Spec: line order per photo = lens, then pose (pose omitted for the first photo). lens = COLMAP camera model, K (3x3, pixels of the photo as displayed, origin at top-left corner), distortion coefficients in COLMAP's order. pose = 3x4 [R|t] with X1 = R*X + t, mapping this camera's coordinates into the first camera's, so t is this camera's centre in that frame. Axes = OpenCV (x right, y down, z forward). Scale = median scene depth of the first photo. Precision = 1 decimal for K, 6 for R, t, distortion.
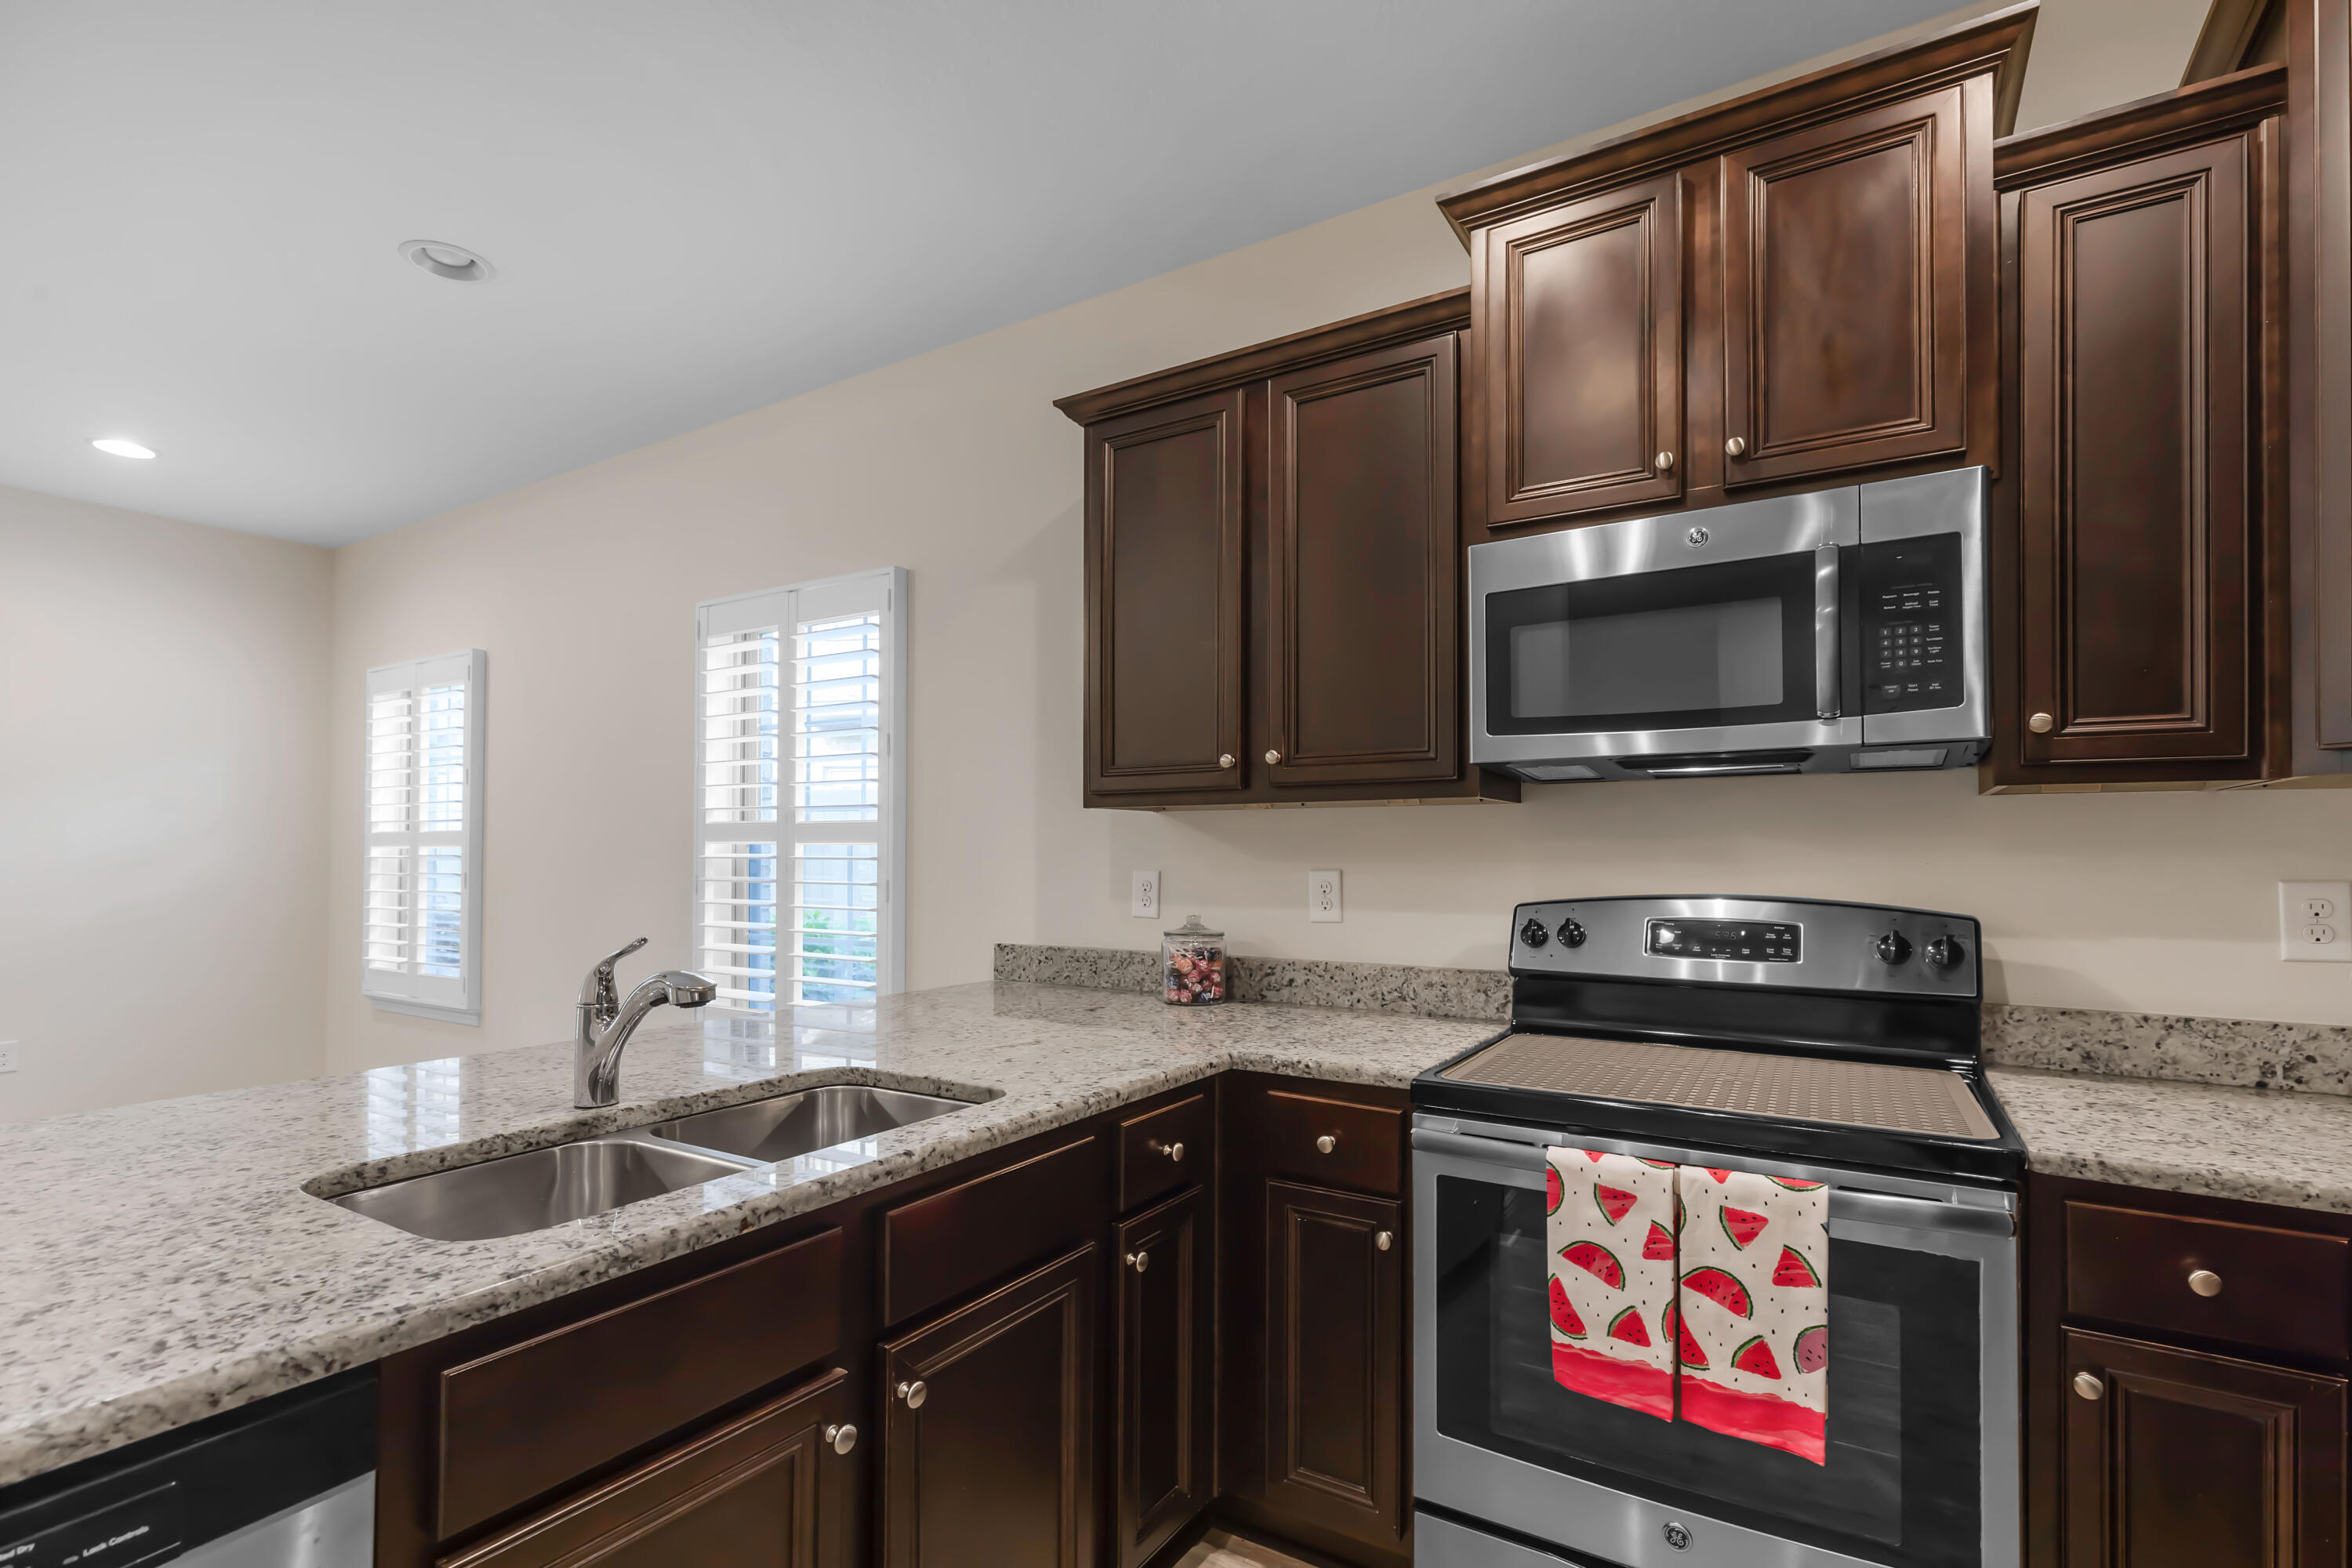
lens RADIAL K [[1147.1, 0, 1092.7], [0, 1147.1, 855.5], [0, 0, 1]] dist [0.004850, 0.000382]
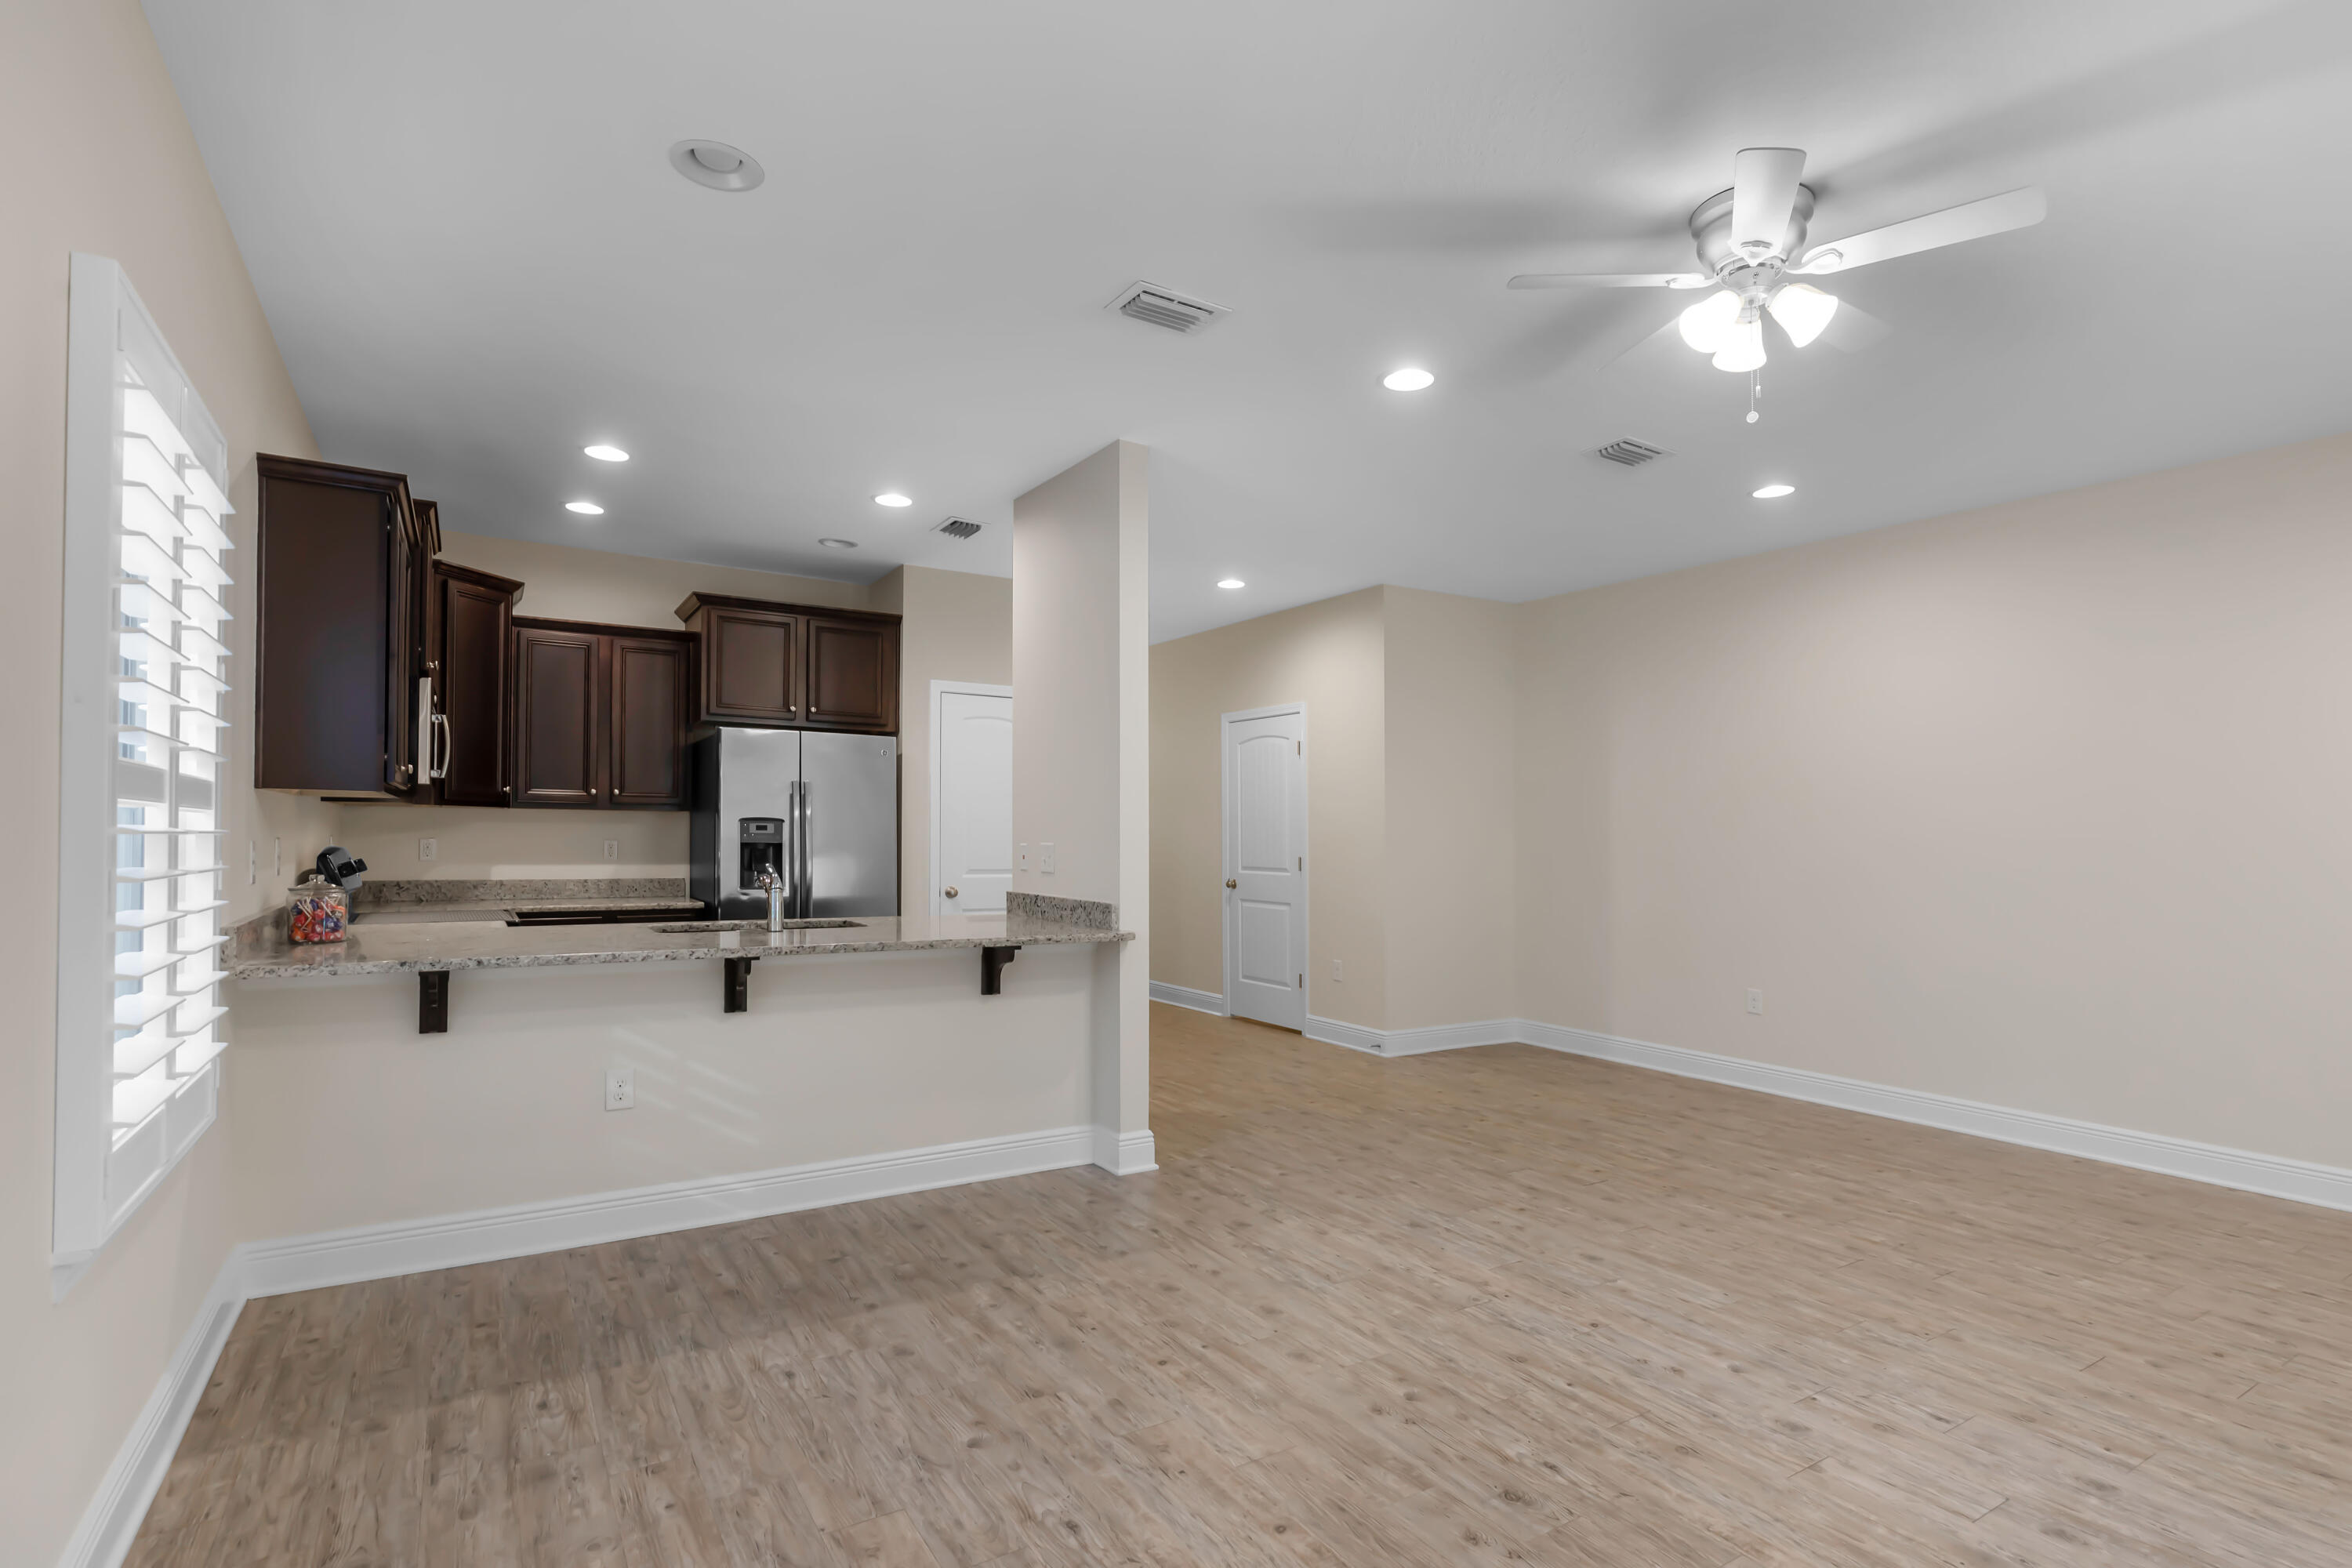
lens RADIAL K [[1146.0, 0, 1193.7], [0, 1146.0, 826.2], [0, 0, 1]] dist [-0.005656, -0.000098]
pose [[-0.921387, -0.005541, 0.388606, -1.808663], [-0.008437, 0.999948, -0.005745, -0.003617], [-0.388554, -0.008572, -0.921386, 2.500046]]
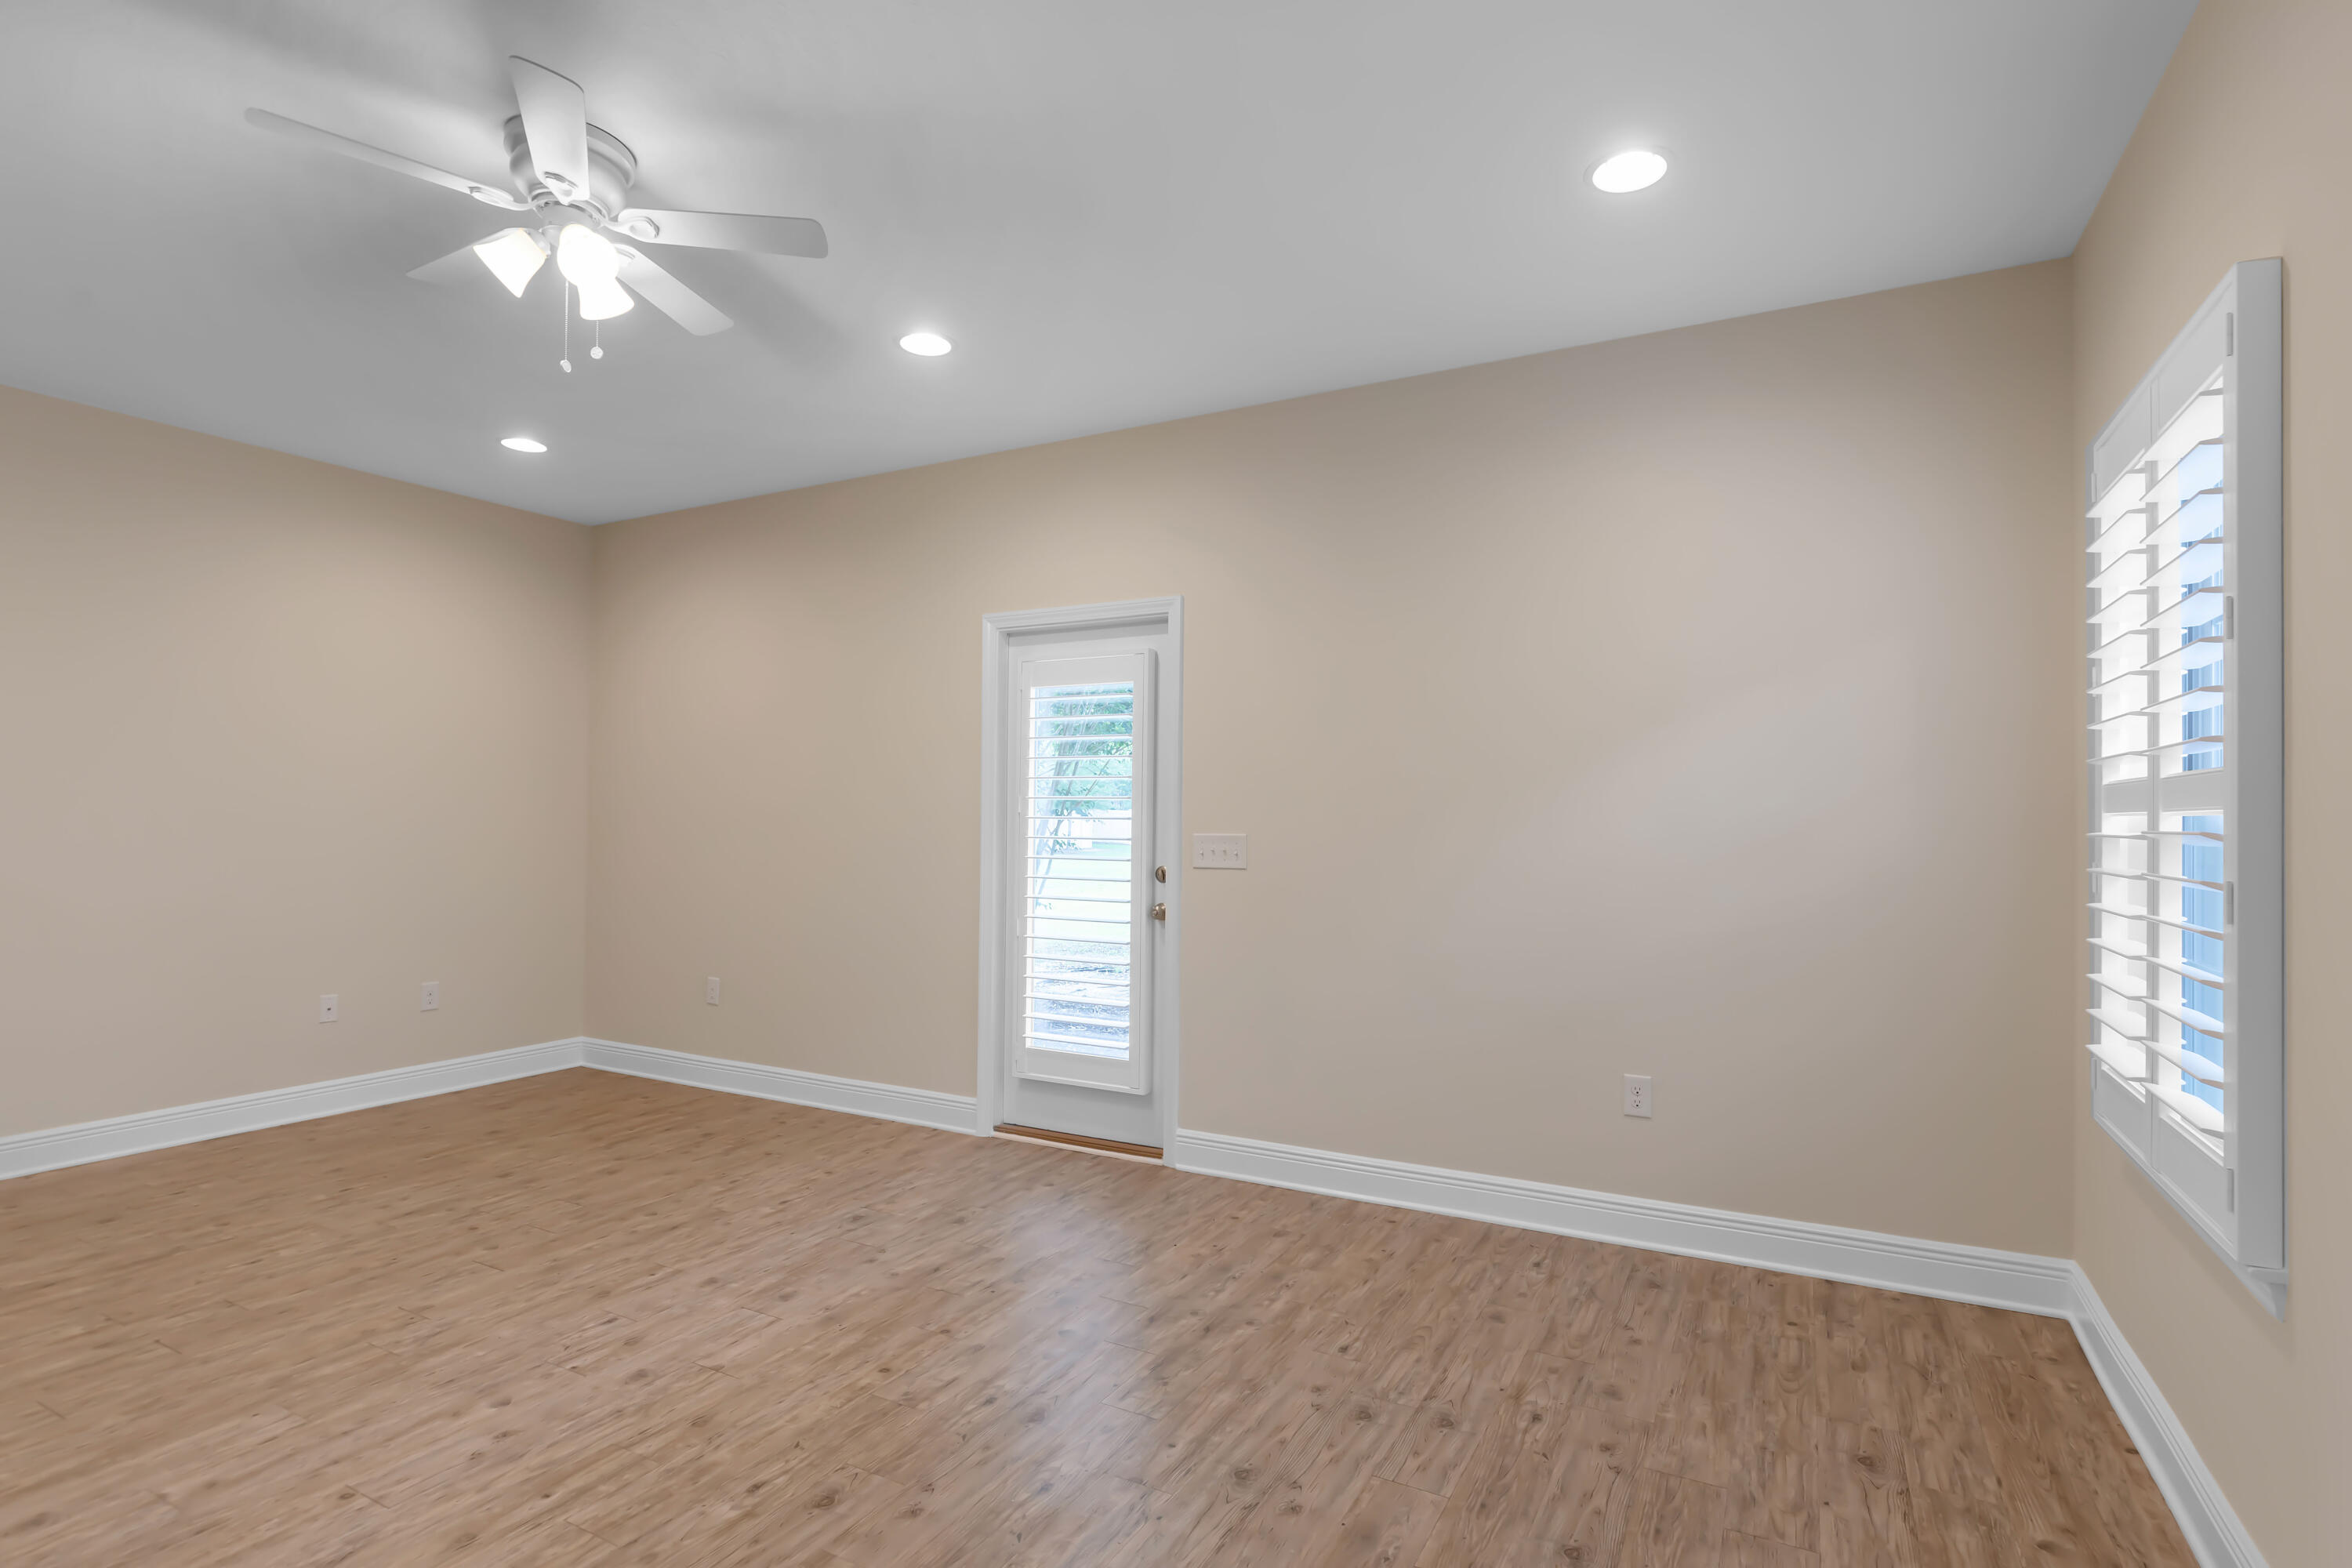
lens RADIAL K [[1138.3, 0, 1187.9], [0, 1138.3, 807.8], [0, 0, 1]] dist [-0.008090, 0.000678]
pose [[0.111776, -0.007240, -0.993707, -0.553386], [-0.010760, 0.999906, -0.008495, -0.004386], [0.993675, 0.011642, 0.111688, 1.548514]]
